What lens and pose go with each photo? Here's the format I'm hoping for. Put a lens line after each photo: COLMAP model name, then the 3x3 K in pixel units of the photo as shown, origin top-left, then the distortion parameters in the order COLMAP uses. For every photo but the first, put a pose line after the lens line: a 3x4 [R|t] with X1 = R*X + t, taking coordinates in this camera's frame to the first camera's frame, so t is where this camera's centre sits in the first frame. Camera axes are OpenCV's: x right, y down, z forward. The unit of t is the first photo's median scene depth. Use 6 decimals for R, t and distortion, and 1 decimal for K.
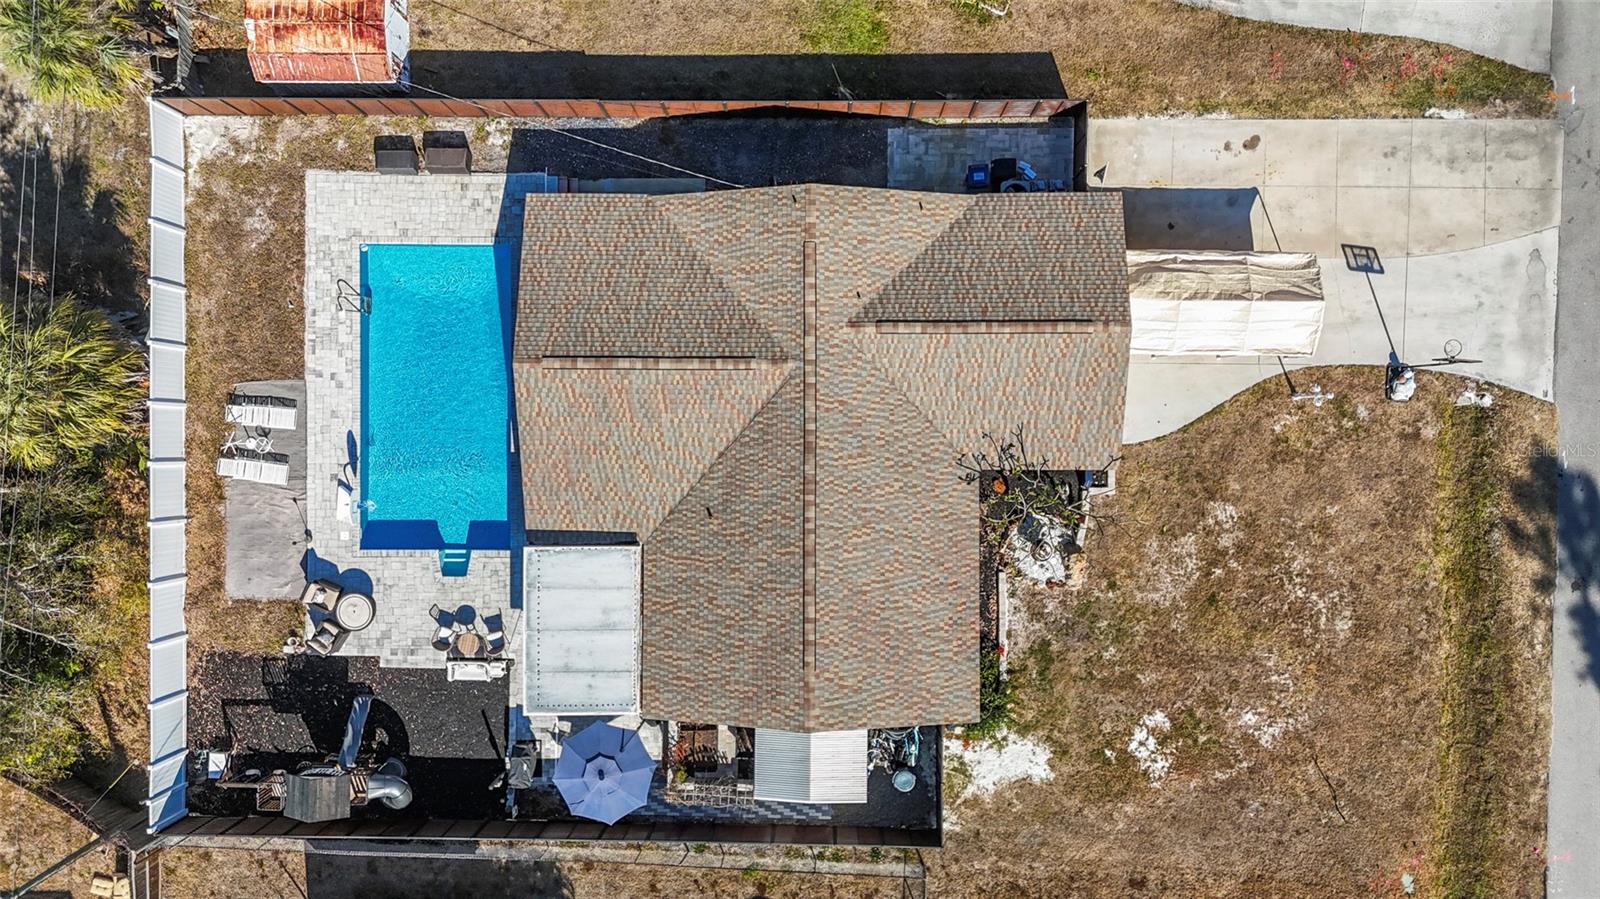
lens RADIAL K [[1163.0, 0, 800.0], [0, 1163.0, 449.5], [0, 0, 1]] dist [0.109271, -0.115491]
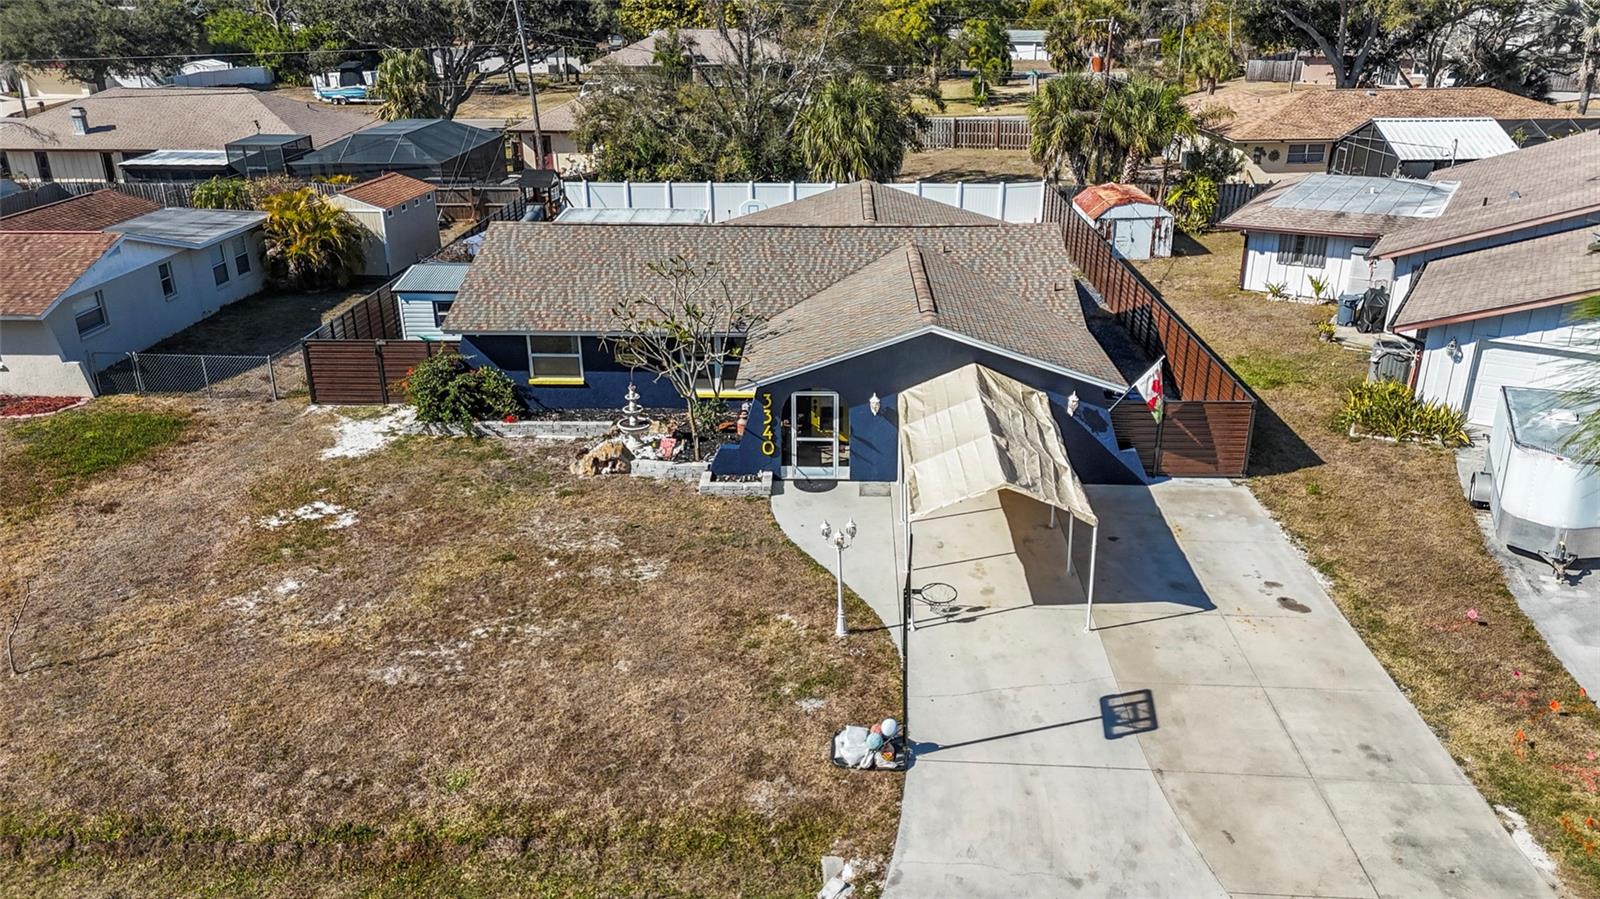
lens RADIAL K [[1174.7, 0, 800.0], [0, 1174.7, 449.5], [0, 0, 1]] dist [0.083287, -0.083539]
pose [[-0.030408, 0.388906, -0.920775, 0.882546], [-0.999504, -0.004327, 0.031181, -0.041975], [0.008142, 0.921267, 0.388845, 0.711250]]
